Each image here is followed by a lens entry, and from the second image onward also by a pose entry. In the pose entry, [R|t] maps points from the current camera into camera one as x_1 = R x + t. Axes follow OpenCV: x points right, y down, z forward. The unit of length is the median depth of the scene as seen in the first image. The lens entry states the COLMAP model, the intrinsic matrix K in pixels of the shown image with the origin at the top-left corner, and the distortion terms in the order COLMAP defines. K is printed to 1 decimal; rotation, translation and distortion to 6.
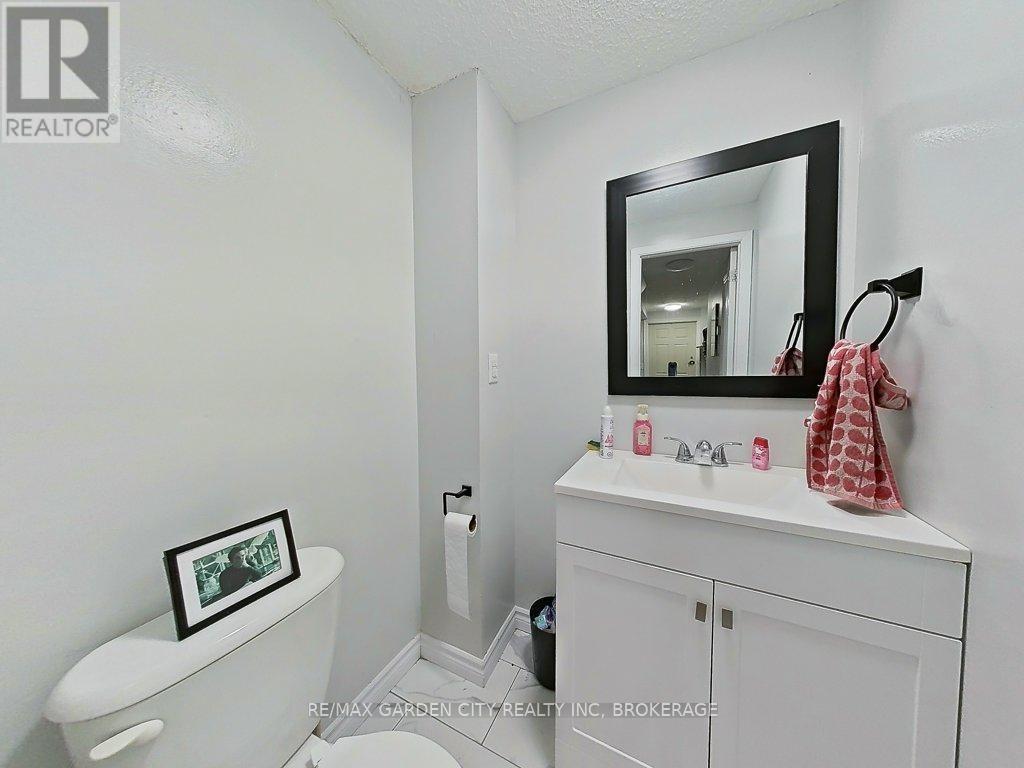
lens RADIAL K [[326.5, 0, 512.0], [0, 326.5, 384.0], [0, 0, 1]] dist [0.000259, 0.000009]
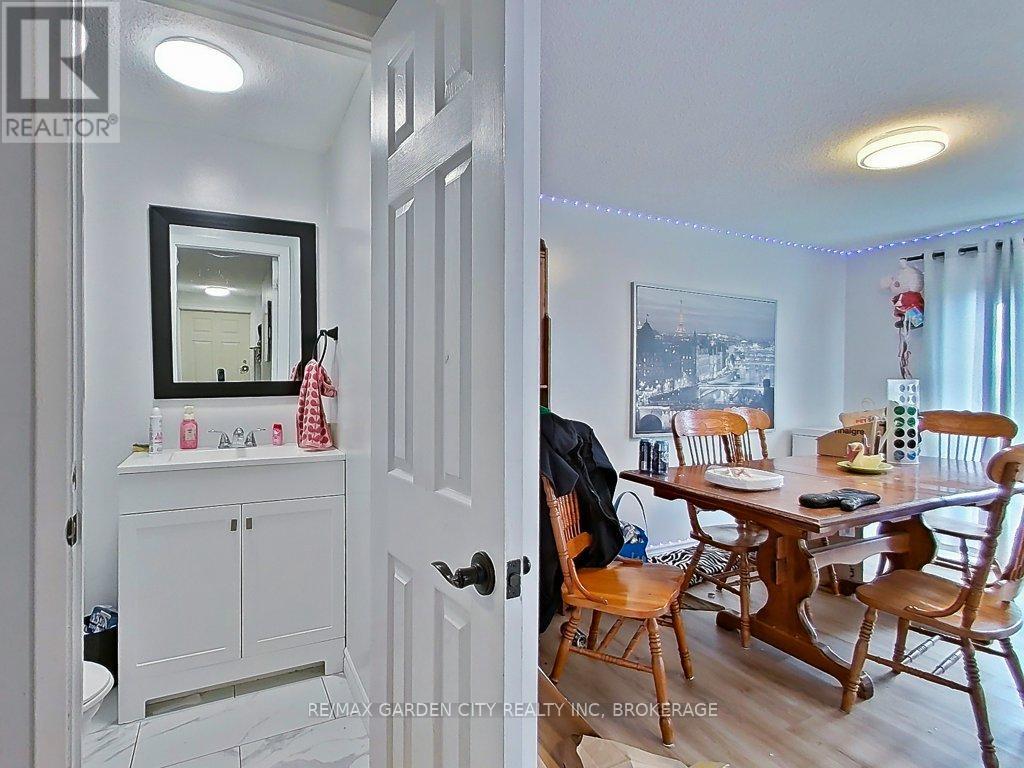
lens RADIAL K [[545.9, 0, 512.0], [0, 545.9, 384.0], [0, 0, 1]] dist [0.000584, 0.000354]
pose [[0.584945, -0.003259, 0.811066, -0.605238], [0.029817, 0.999402, -0.017489, 0.063581], [-0.810524, 0.034414, 0.584693, -1.290355]]
